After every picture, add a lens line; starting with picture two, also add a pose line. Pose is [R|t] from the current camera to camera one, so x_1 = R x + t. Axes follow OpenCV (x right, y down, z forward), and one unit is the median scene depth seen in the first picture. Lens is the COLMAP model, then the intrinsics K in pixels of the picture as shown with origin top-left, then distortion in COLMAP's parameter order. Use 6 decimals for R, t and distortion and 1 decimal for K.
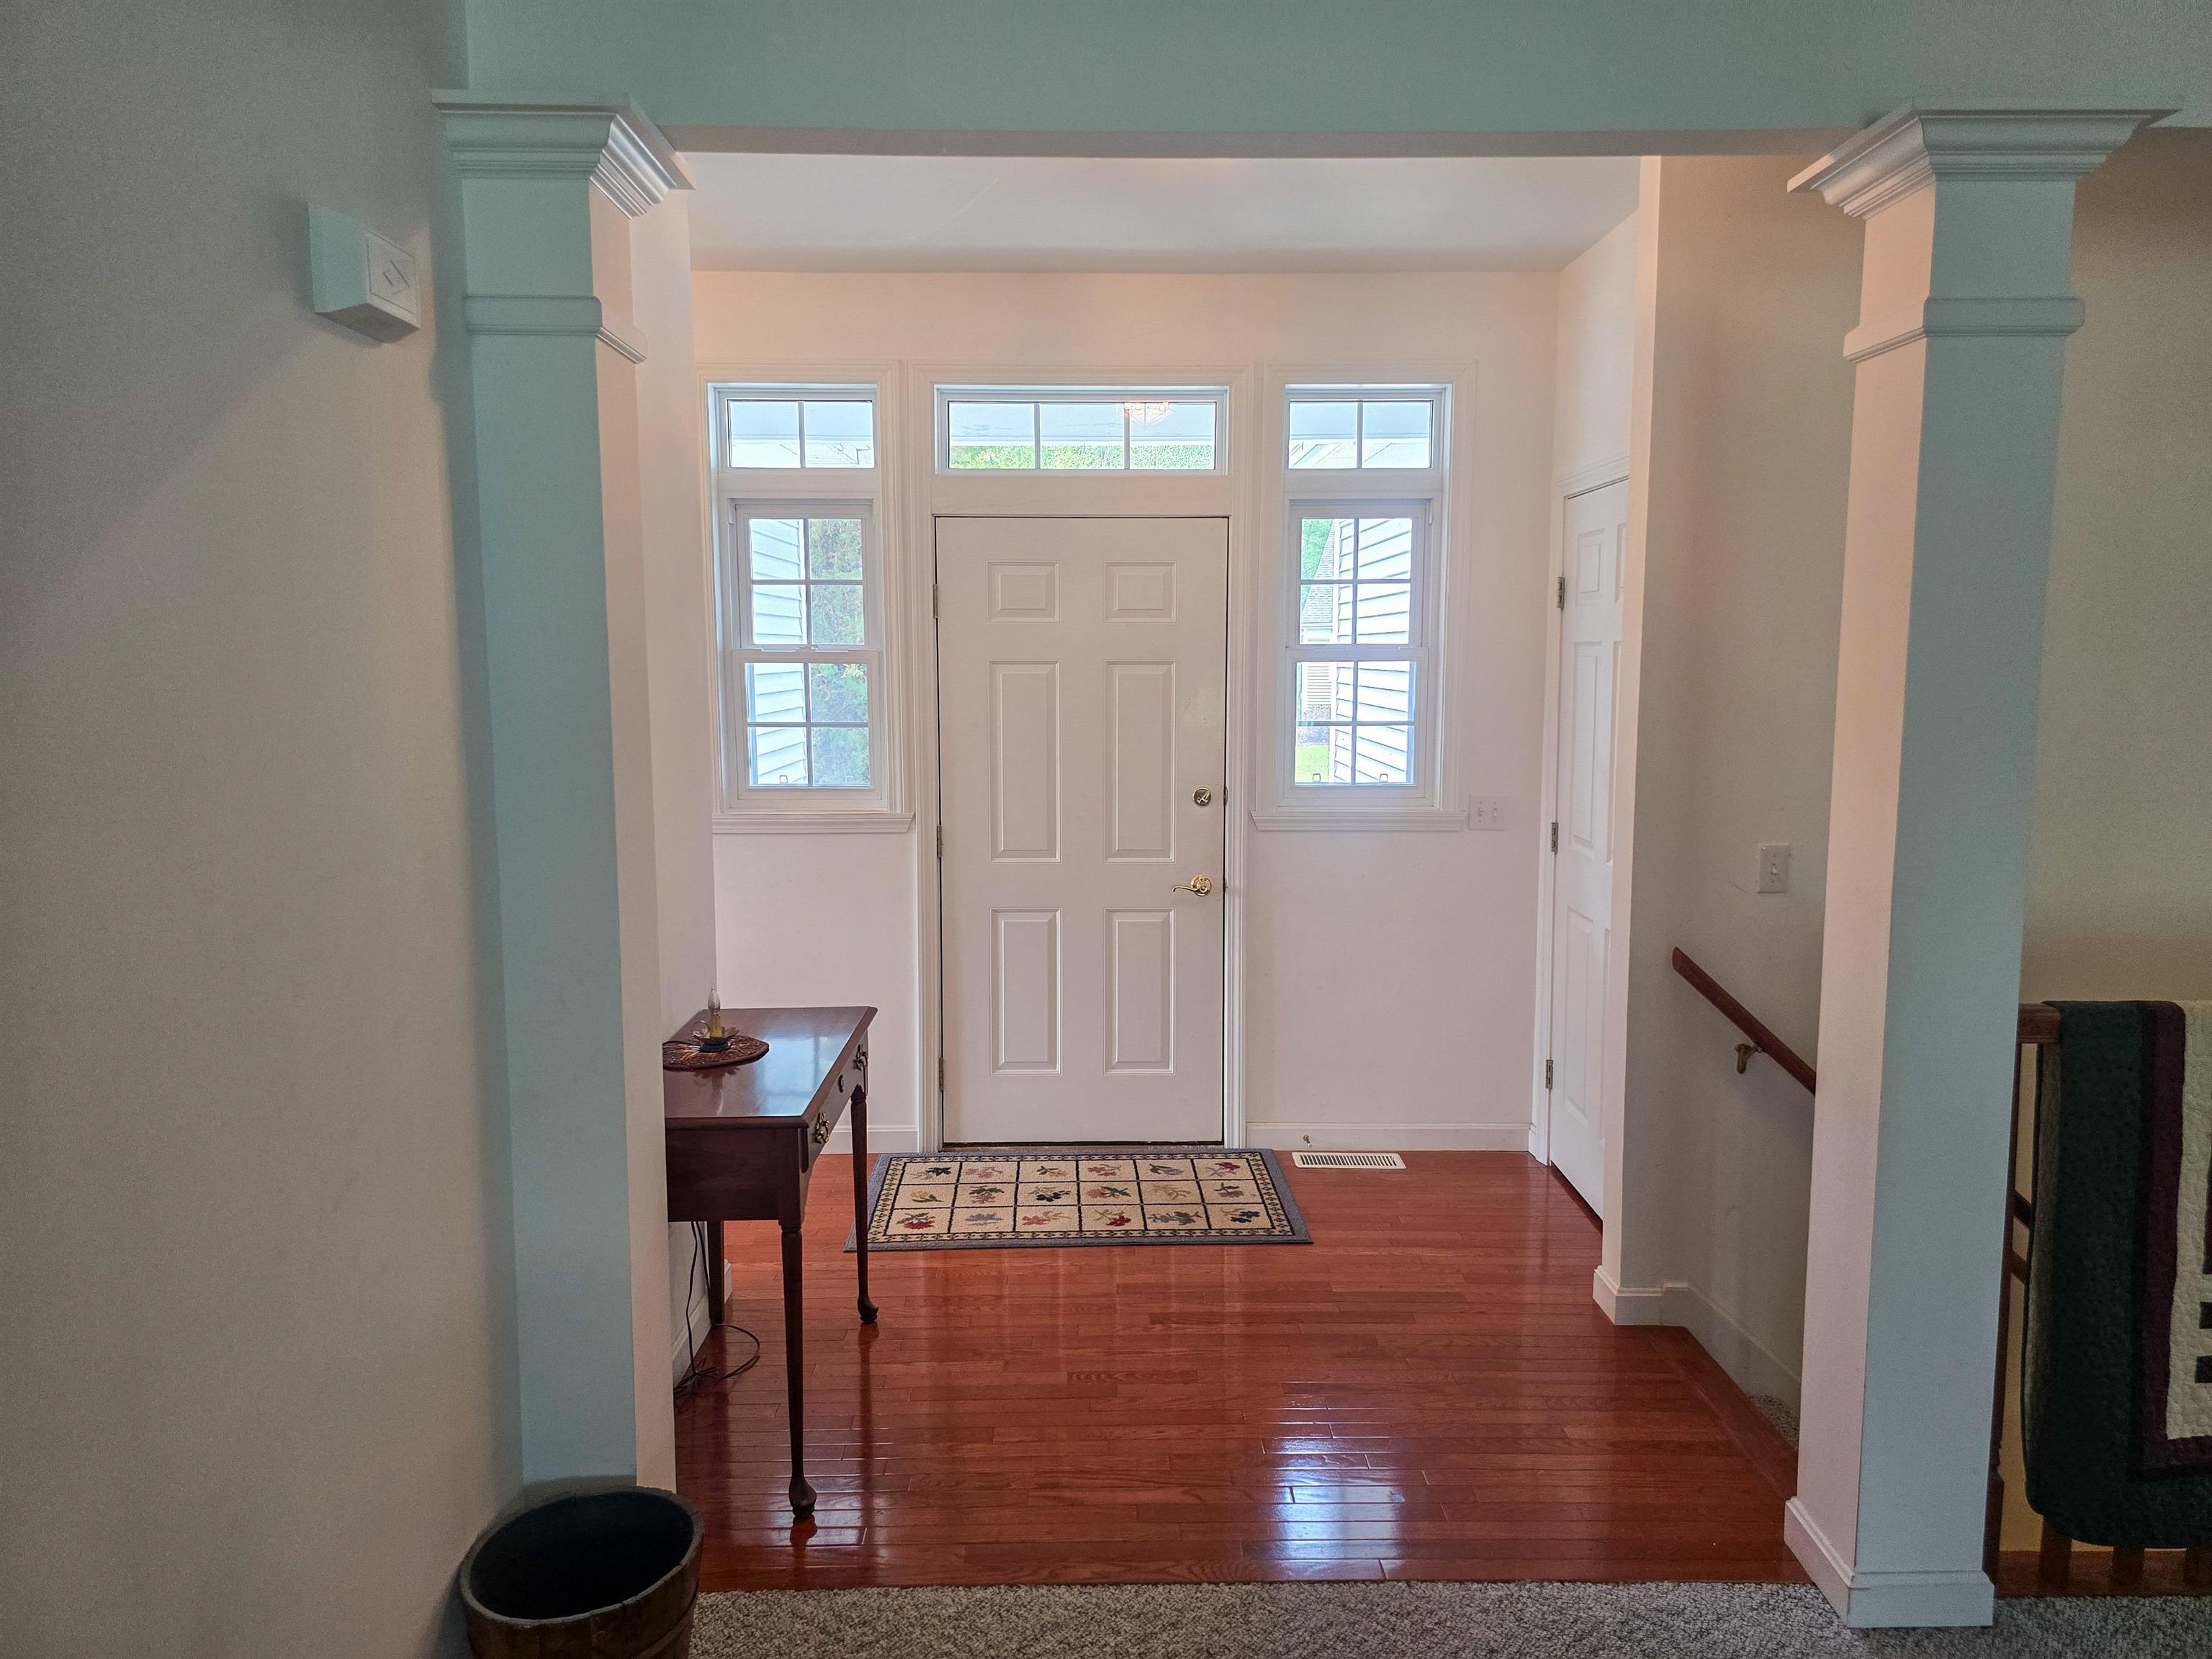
lens RADIAL K [[1484.4, 0, 1101.1], [0, 1484.4, 820.8], [0, 0, 1]] dist [0.070156, -0.007531]
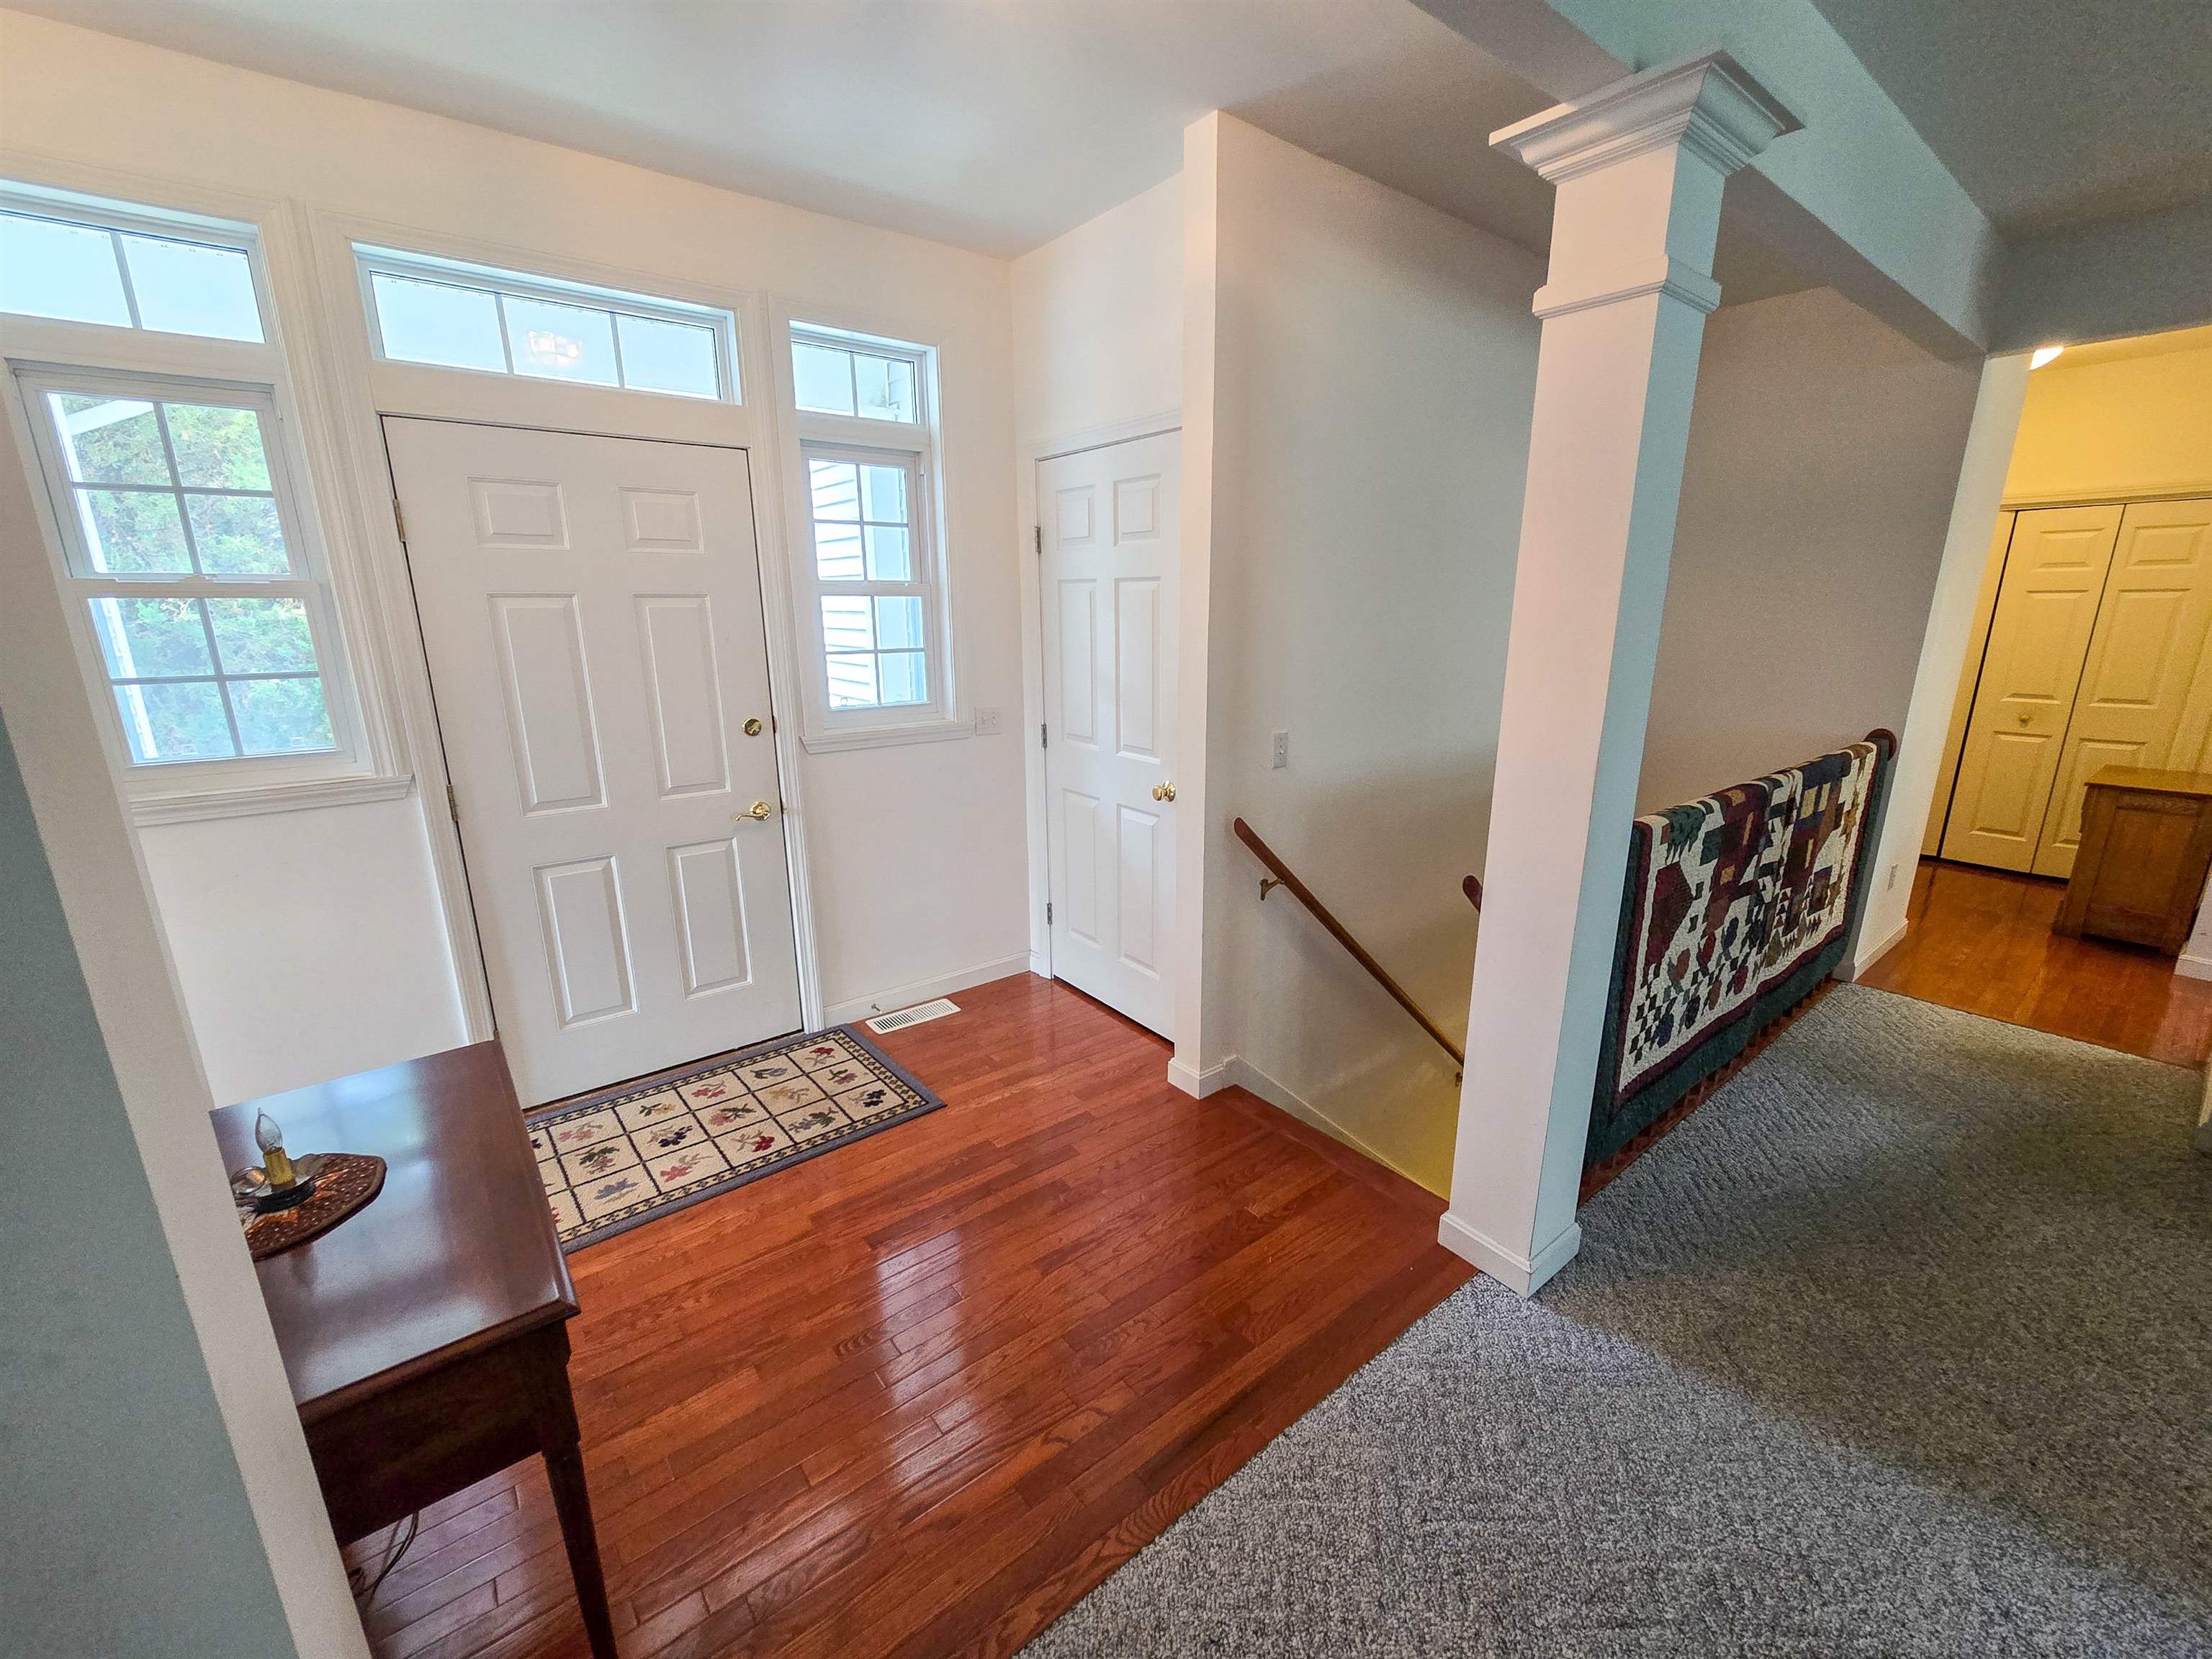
lens RADIAL K [[905.0, 0, 1117.1], [0, 905.0, 836.8], [0, 0, 1]] dist [-0.006326, 0.001606]
pose [[0.785197, -0.158542, 0.598607, -0.127029], [0.073118, 0.983645, 0.164610, -0.026894], [-0.614914, -0.085482, 0.783947, 0.338644]]
